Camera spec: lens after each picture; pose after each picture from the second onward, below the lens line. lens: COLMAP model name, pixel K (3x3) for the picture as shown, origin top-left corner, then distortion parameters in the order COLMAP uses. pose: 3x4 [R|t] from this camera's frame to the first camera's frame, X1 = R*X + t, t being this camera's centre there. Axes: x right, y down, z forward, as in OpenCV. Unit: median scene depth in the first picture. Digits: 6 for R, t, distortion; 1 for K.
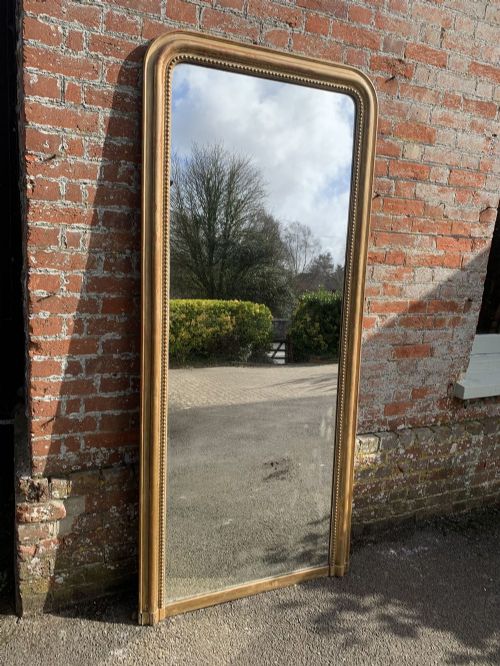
lens RADIAL K [[503.5, 0, 253.1], [0, 503.5, 327.8], [0, 0, 1]] dist [0.012075, -0.012612]
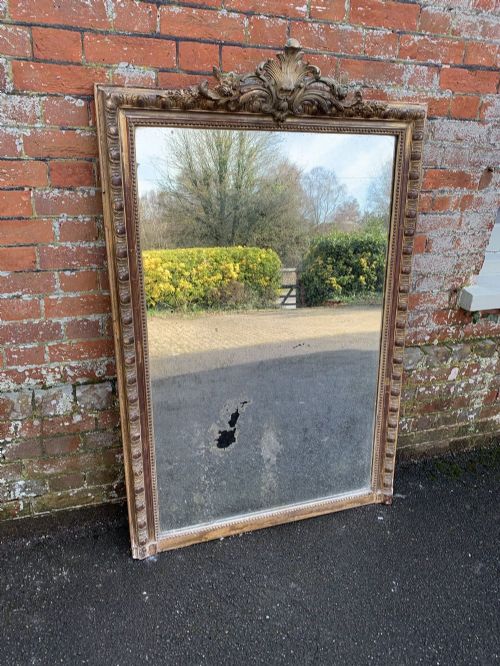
lens RADIAL K [[503.5, 0, 249.2], [0, 503.5, 335.5], [0, 0, 1]] dist [0.012075, -0.012612]
pose [[0.994190, 0.014307, -0.106681, 0.187242], [0.007008, 0.980420, 0.196791, 0.031107], [0.107408, -0.196395, 0.974624, 0.255344]]
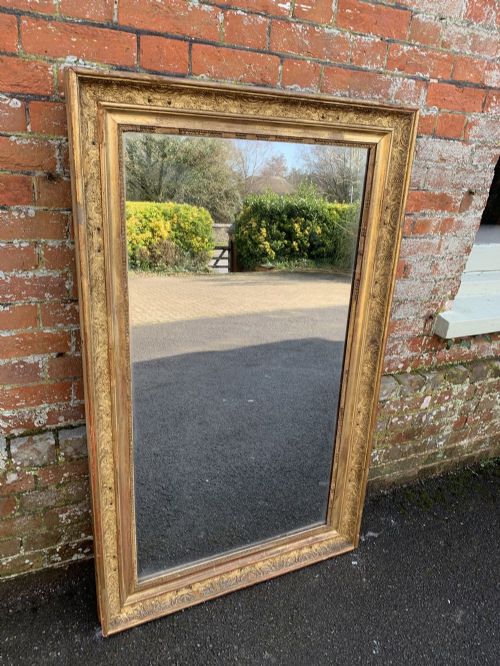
lens RADIAL K [[503.5, 0, 250.9], [0, 503.5, 331.5], [0, 0, 1]] dist [0.012075, -0.012612]
pose [[0.999762, 0.015712, 0.015134, 0.144990], [-0.018513, 0.978033, 0.207626, -0.009657], [-0.011539, -0.207857, 0.978091, 0.343616]]
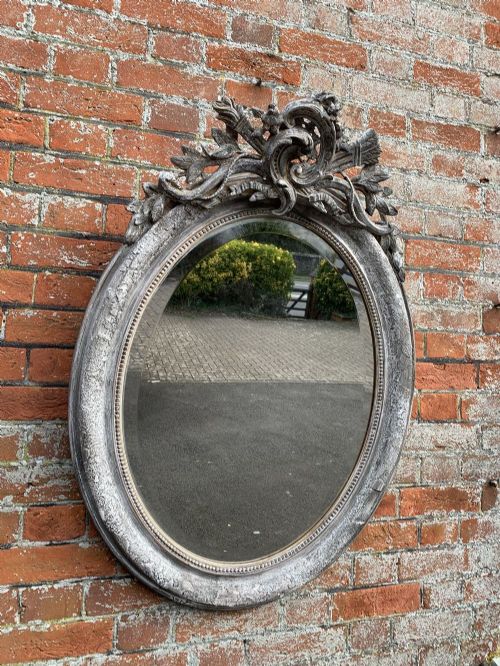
lens RADIAL K [[503.5, 0, 248.9], [0, 503.5, 333.8], [0, 0, 1]] dist [0.012075, -0.012612]
pose [[0.990571, -0.057612, -0.124295, 0.274784], [0.021064, 0.960539, -0.277346, -0.067210], [0.135369, 0.272113, 0.952696, 0.470629]]
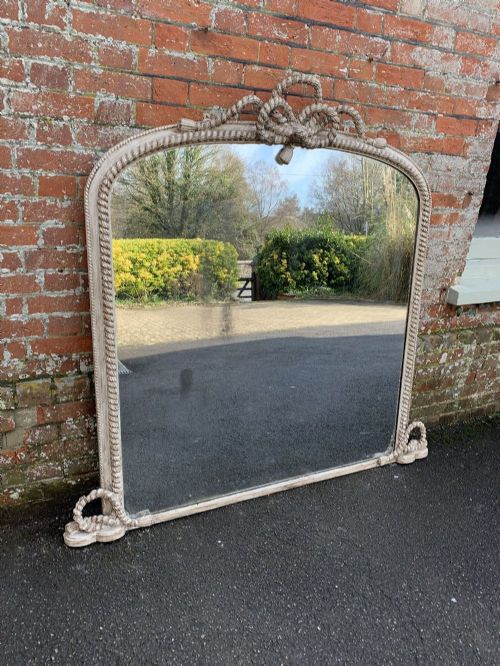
lens RADIAL K [[503.5, 0, 250.8], [0, 503.5, 326.7], [0, 0, 1]] dist [0.012075, -0.012612]
pose [[0.999838, -0.008458, 0.015900, 0.027837], [0.006190, 0.990460, 0.137658, 0.055306], [-0.016912, -0.137538, 0.990352, 0.097049]]
